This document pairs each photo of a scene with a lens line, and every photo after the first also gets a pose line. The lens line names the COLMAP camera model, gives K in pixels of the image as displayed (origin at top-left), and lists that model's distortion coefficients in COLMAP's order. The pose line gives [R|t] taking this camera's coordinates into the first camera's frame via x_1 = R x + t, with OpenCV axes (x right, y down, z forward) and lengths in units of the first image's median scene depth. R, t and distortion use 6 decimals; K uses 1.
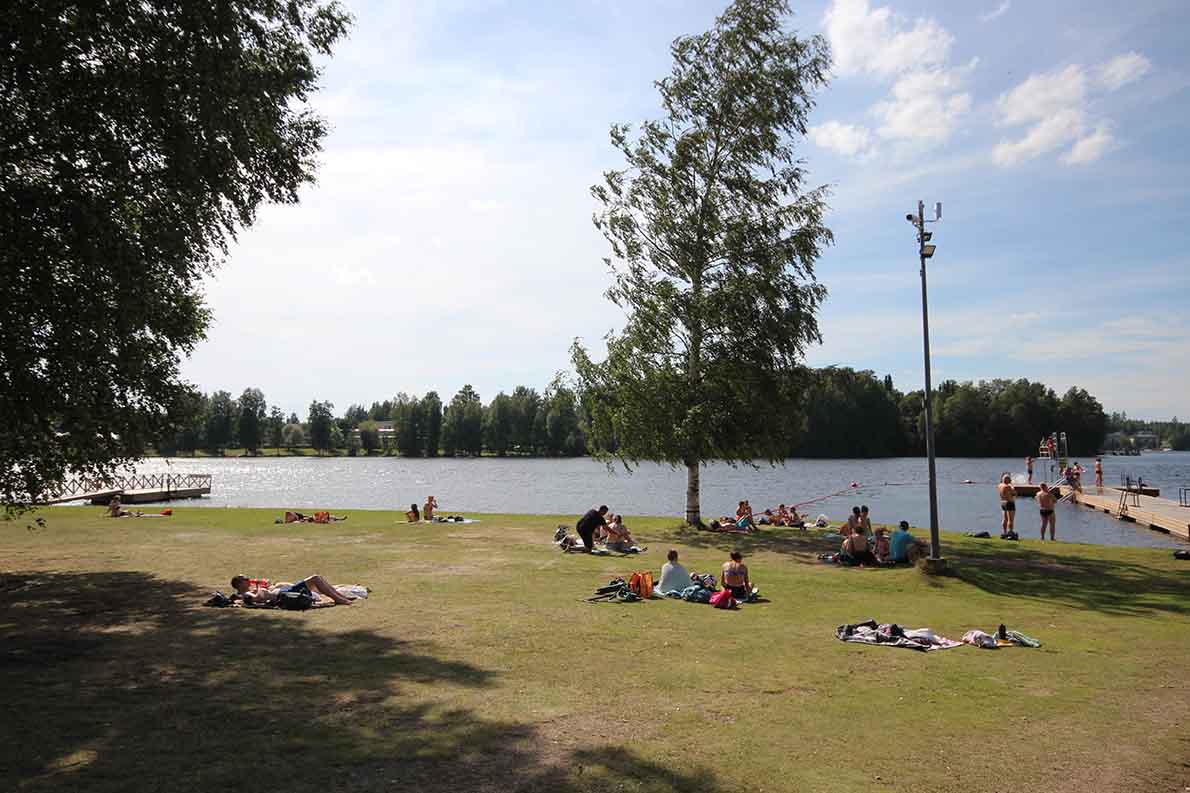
lens RADIAL K [[732.8, 0, 595.0], [0, 732.8, 396.5], [0, 0, 1]] dist [0.000185, -0.000433]
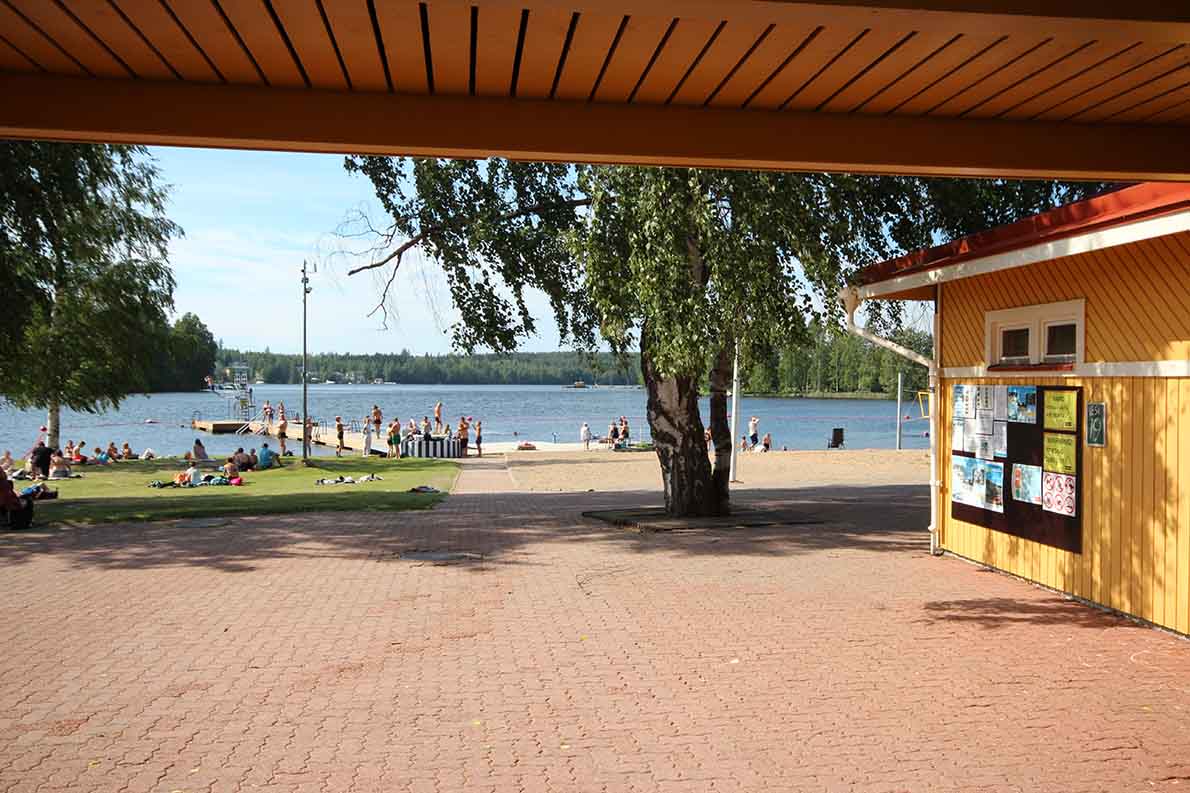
lens RADIAL K [[1353.2, 0, 595.0], [0, 1353.2, 396.5], [0, 0, 1]] dist [0.005698, 0.004876]
pose [[0.564439, -0.008980, 0.825426, -0.391217], [-0.067350, 0.996106, 0.056891, -0.035919], [-0.822723, -0.087704, 0.561636, -0.302929]]
